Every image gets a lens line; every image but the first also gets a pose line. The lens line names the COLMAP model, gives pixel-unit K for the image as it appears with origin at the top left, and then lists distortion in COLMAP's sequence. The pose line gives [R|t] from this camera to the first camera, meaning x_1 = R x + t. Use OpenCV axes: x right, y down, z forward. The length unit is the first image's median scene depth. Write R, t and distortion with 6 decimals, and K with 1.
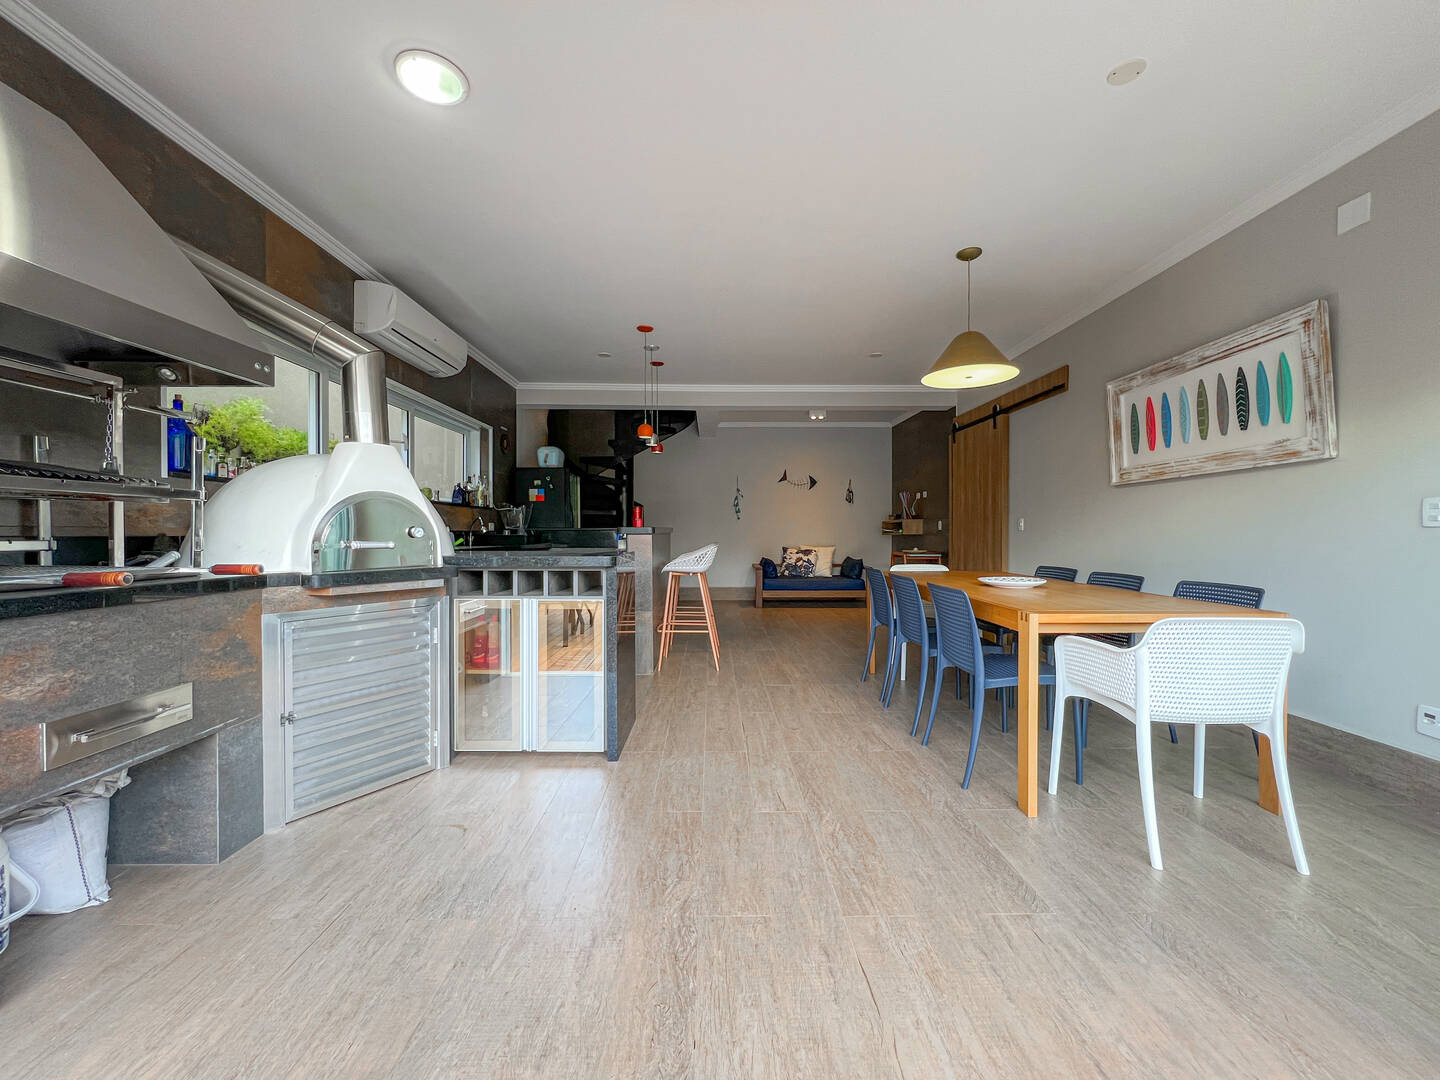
lens RADIAL K [[583.0, 0, 720.2], [0, 583.0, 534.8], [0, 0, 1]] dist [0.000999, -0.000140]
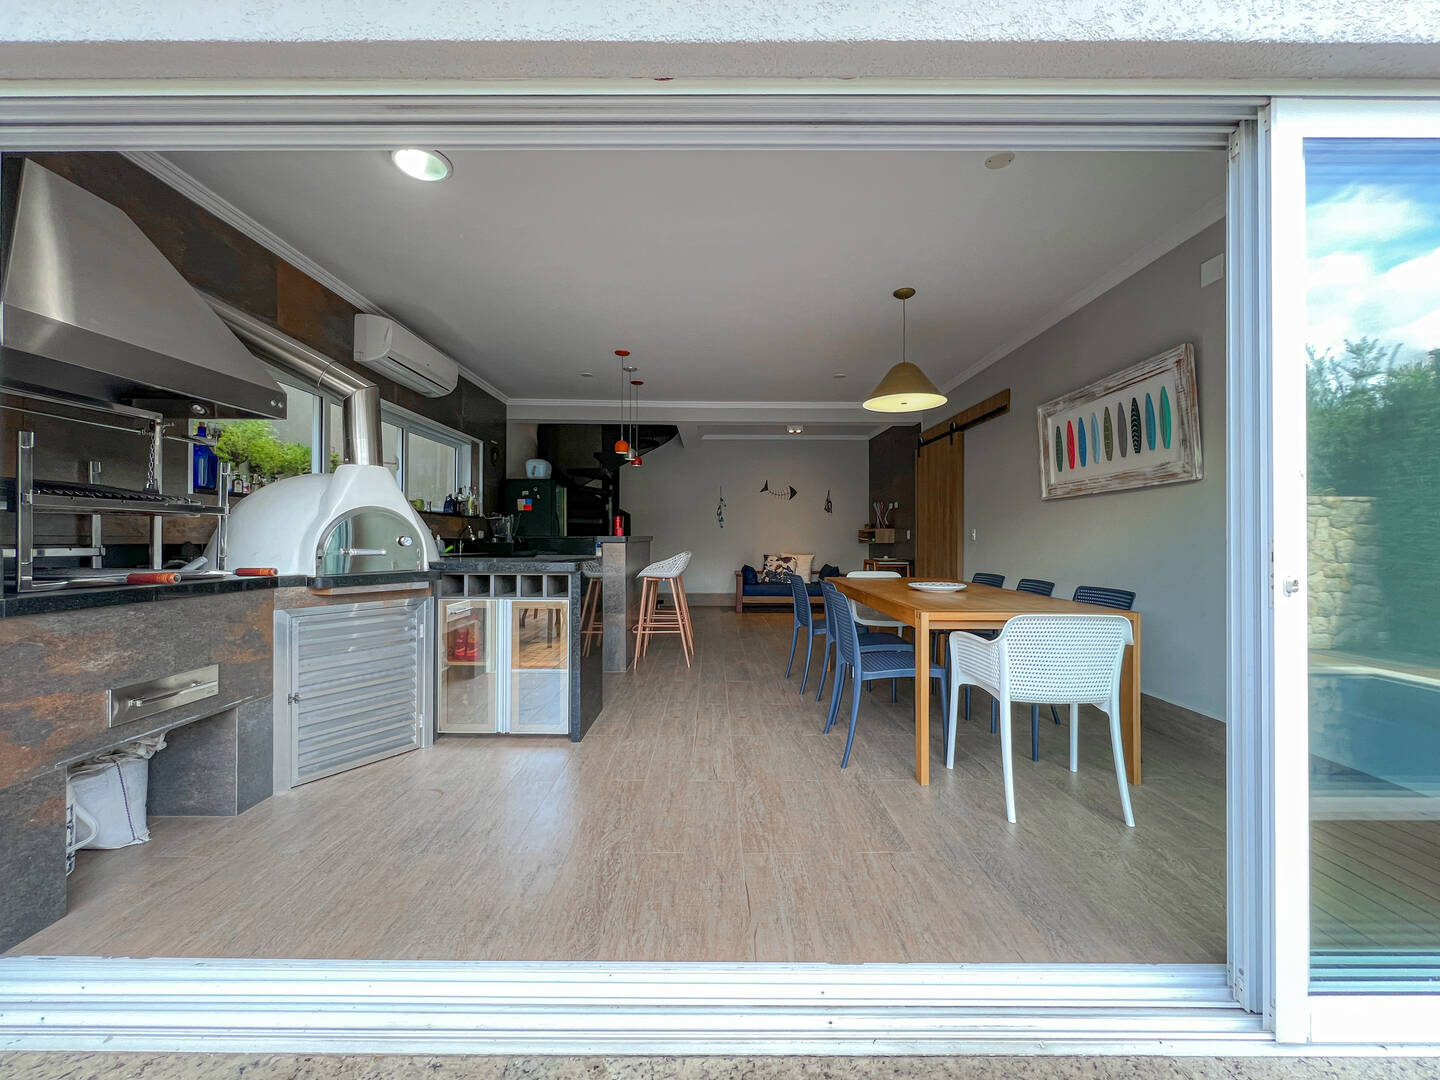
lens RADIAL K [[583.0, 0, 716.9], [0, 583.0, 536.1], [0, 0, 1]] dist [0.000999, -0.000140]
pose [[0.999991, 0.003655, -0.002198, 0.110669], [-0.003677, 0.999944, -0.009948, -0.005677], [0.002161, 0.009956, 0.999948, -0.173408]]
